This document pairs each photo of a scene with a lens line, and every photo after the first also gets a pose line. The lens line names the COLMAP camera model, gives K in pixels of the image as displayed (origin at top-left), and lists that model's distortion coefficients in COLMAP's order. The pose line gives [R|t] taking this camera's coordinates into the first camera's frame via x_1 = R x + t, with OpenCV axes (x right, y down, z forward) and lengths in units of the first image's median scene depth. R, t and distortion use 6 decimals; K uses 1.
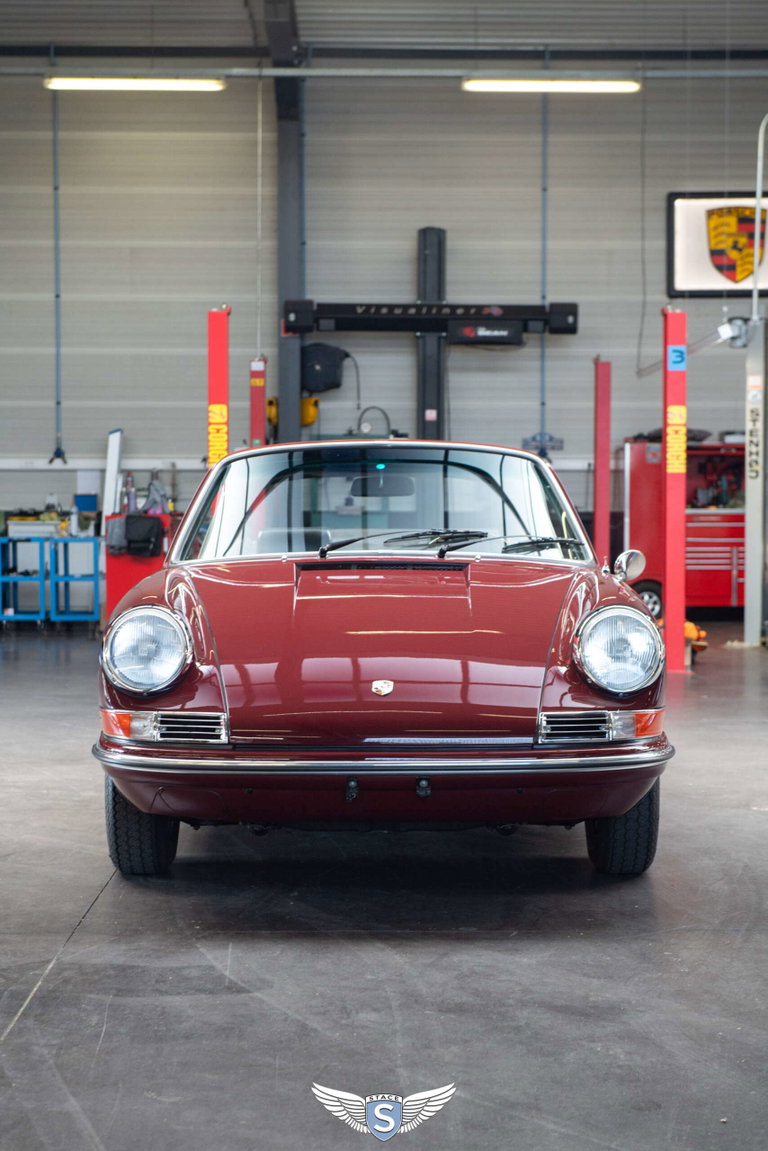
lens RADIAL K [[2158.1, 0, 378.2], [0, 2158.1, 593.8], [0, 0, 1]] dist [0.028628, 0.047152]
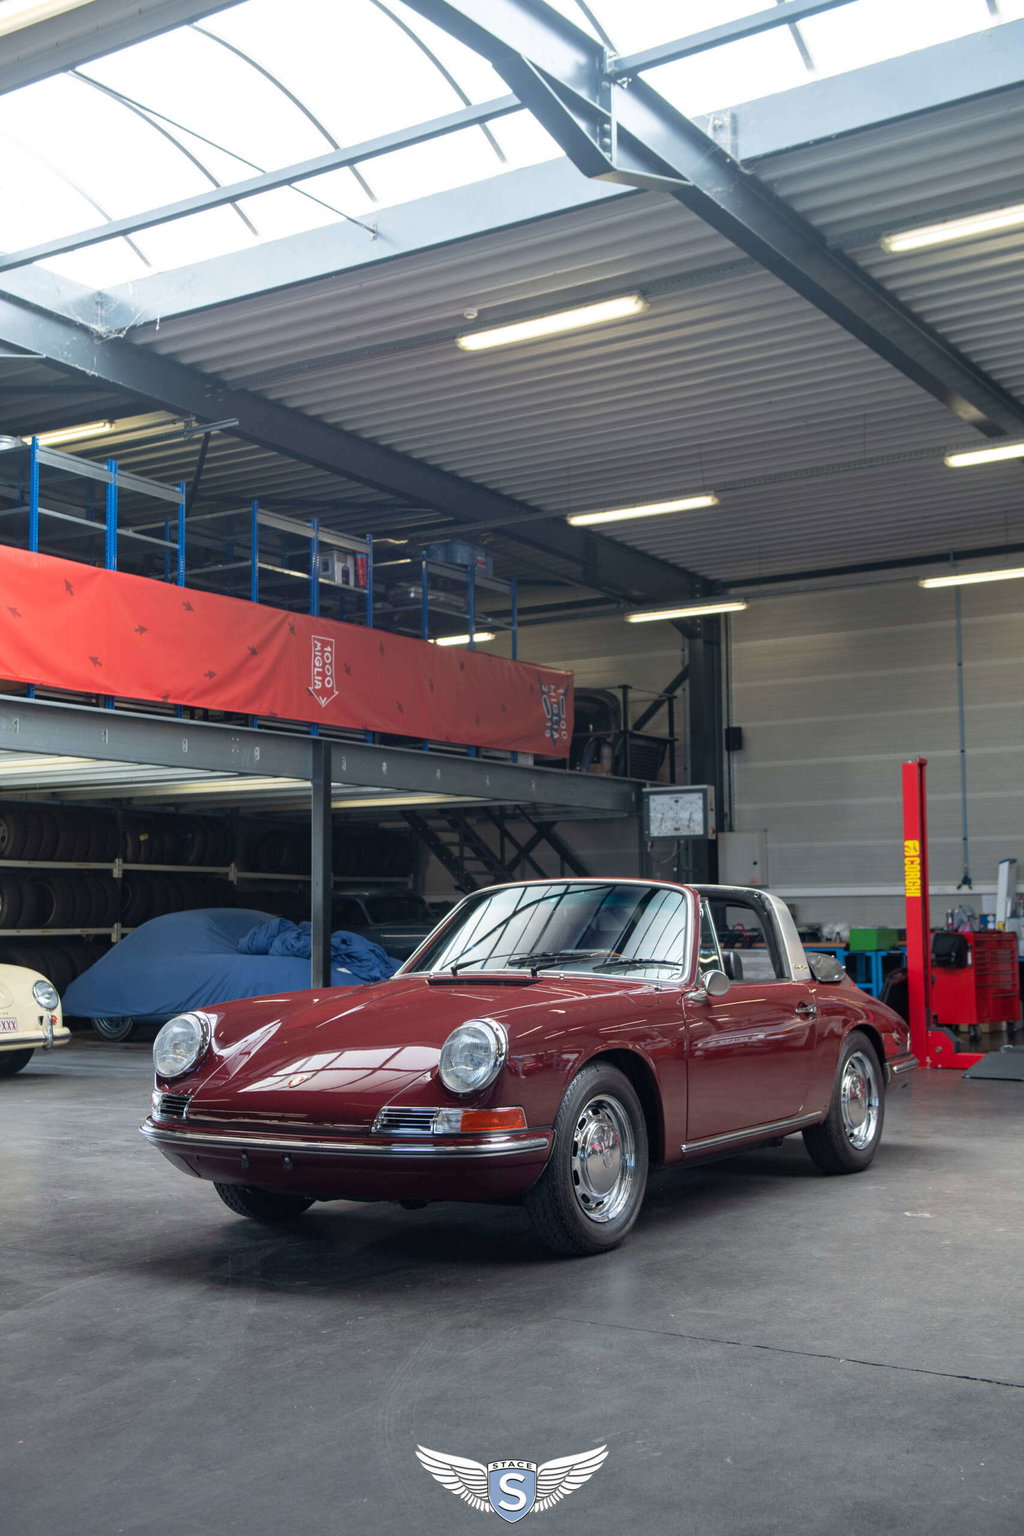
lens RADIAL K [[1727.0, 0, 512.0], [0, 1727.0, 768.0], [0, 0, 1]] dist [0.019150, 0.013250]
pose [[0.825482, -0.062635, -0.560943, 0.230645], [-0.010195, 0.992007, -0.125770, -0.004146], [0.564337, 0.109540, 0.818245, 0.074361]]
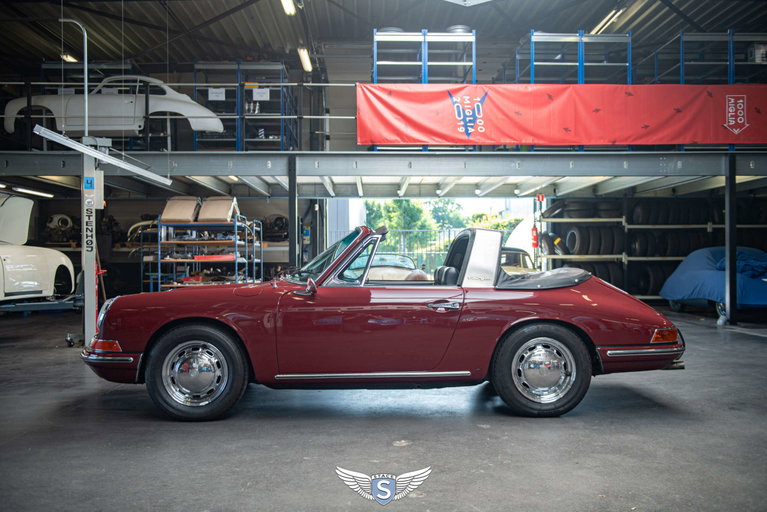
lens RADIAL K [[623.6, 0, 383.5], [0, 623.6, 256.0], [0, 0, 1]] dist [-0.001109, -0.003817]
pose [[0.000927, -0.008916, -0.999960, 0.230881], [-0.033857, 0.999387, -0.008943, -0.018428], [0.999426, 0.033864, 0.000625, 0.463212]]
